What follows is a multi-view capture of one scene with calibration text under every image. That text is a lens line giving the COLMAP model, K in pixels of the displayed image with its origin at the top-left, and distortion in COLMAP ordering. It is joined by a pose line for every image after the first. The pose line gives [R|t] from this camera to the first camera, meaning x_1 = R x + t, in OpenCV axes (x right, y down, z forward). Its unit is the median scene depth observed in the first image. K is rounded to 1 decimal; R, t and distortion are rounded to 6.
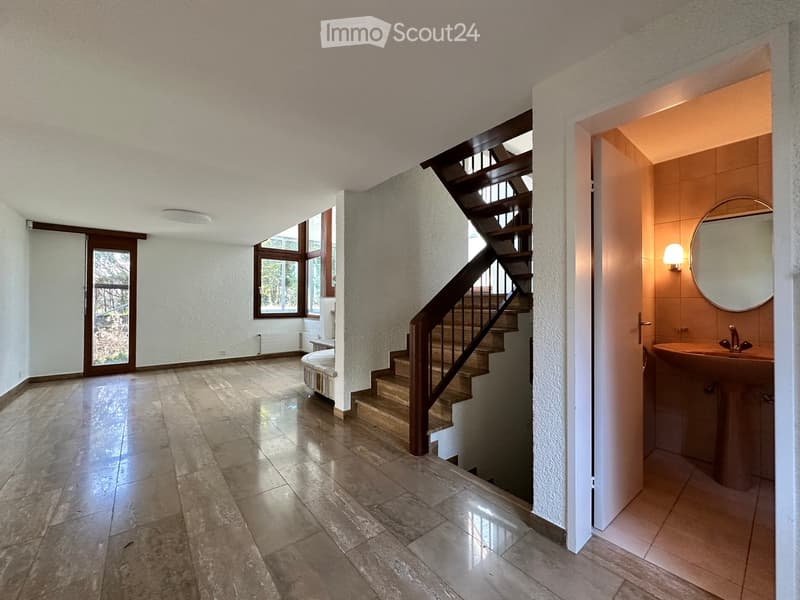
lens RADIAL K [[317.6, 0, 398.5], [0, 317.6, 299.1], [0, 0, 1]] dist [-0.000493, 0.000230]
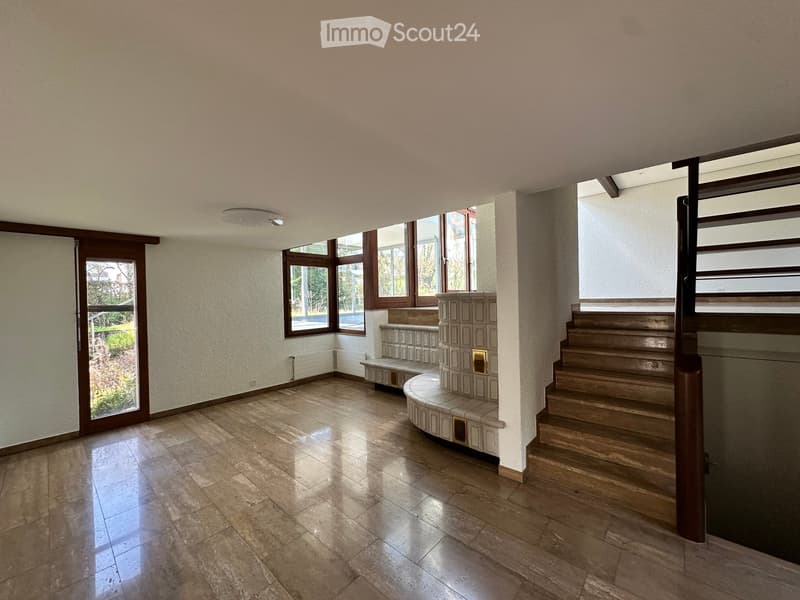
lens RADIAL K [[317.6, 0, 400.4], [0, 317.6, 302.4], [0, 0, 1]] dist [-0.000493, 0.000230]
pose [[0.987806, -0.026718, 0.153378, -0.350914], [0.023187, 0.999424, 0.024764, -0.056015], [-0.153951, -0.020906, 0.987857, 0.169649]]
